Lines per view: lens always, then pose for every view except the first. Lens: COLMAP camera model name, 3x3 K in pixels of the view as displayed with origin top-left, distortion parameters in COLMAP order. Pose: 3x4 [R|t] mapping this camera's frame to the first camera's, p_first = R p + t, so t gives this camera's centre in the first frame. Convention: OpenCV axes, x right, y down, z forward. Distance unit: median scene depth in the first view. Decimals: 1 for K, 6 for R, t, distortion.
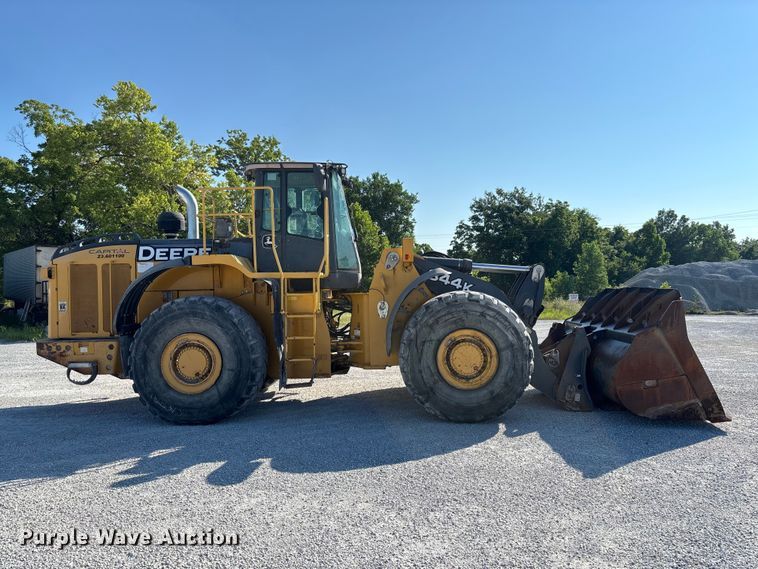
lens RADIAL K [[564.5, 0, 379.0], [0, 564.5, 284.5], [0, 0, 1]] dist [0.064147, -0.072580]
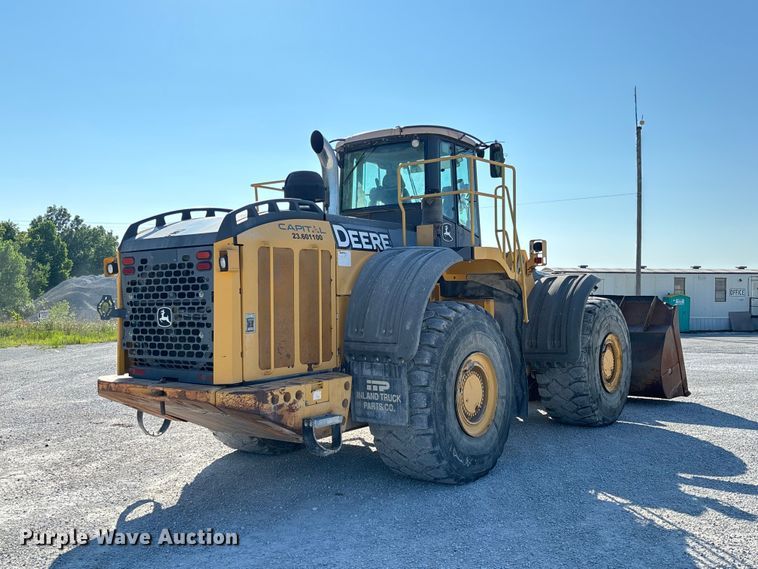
lens RADIAL K [[720.5, 0, 379.0], [0, 720.5, 284.5], [0, 0, 1]] dist [0.065584, -0.005109]
pose [[0.581160, 0.019232, 0.813562, -1.047548], [-0.001874, 0.999750, -0.022295, 0.017116], [-0.813787, 0.011432, 0.581051, 0.504219]]
